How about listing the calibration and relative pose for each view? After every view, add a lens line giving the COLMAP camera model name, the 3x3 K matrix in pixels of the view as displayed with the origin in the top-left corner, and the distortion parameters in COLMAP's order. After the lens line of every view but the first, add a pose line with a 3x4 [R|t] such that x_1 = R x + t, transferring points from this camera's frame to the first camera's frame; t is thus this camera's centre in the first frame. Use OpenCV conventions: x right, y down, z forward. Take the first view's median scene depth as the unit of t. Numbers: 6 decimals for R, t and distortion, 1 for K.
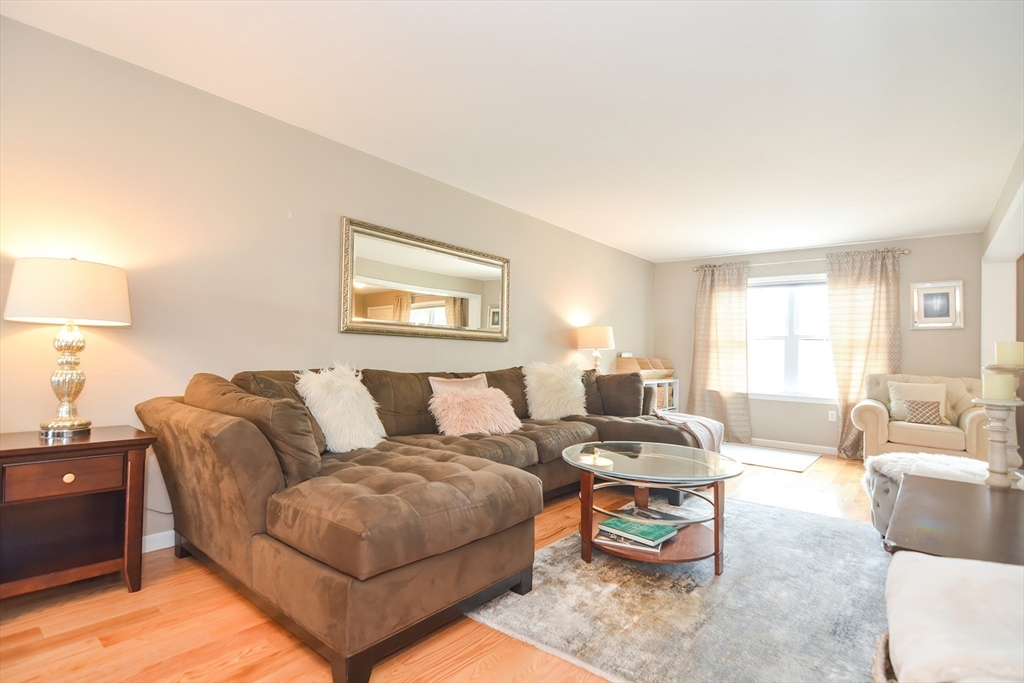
lens RADIAL K [[527.9, 0, 522.1], [0, 527.9, 343.8], [0, 0, 1]] dist [0.020443, -0.000244]
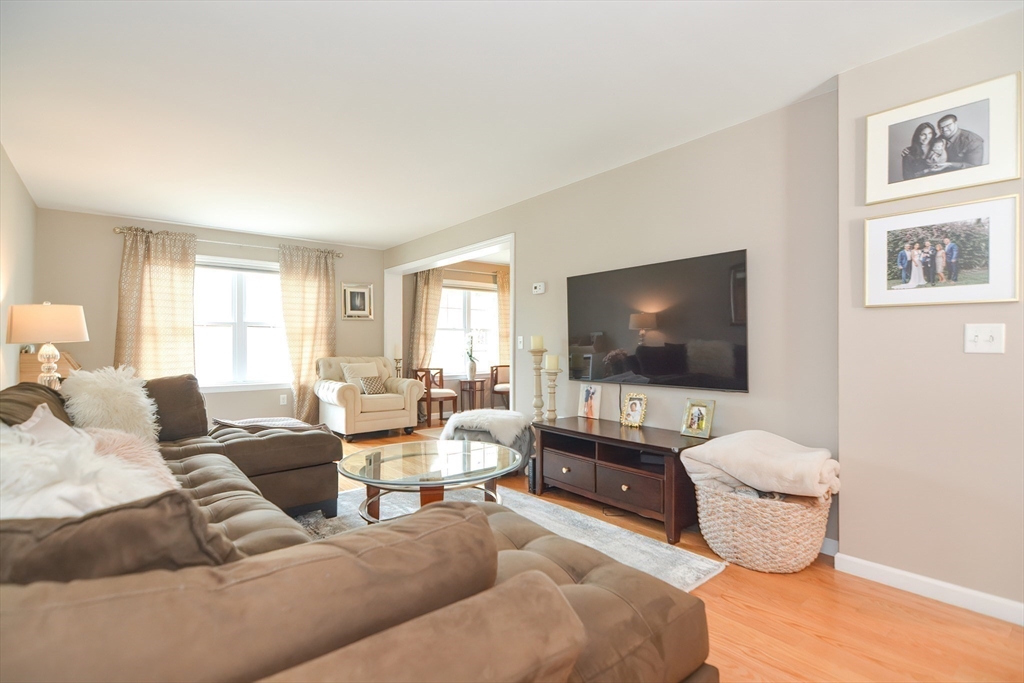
lens RADIAL K [[500.2, 0, 506.6], [0, 500.2, 348.9], [0, 0, 1]] dist [0.004768, -0.011161]
pose [[0.218770, -0.036015, 0.975112, -0.289723], [-0.013572, 0.999110, 0.039946, -0.010883], [-0.975682, -0.021974, 0.218087, 0.358888]]
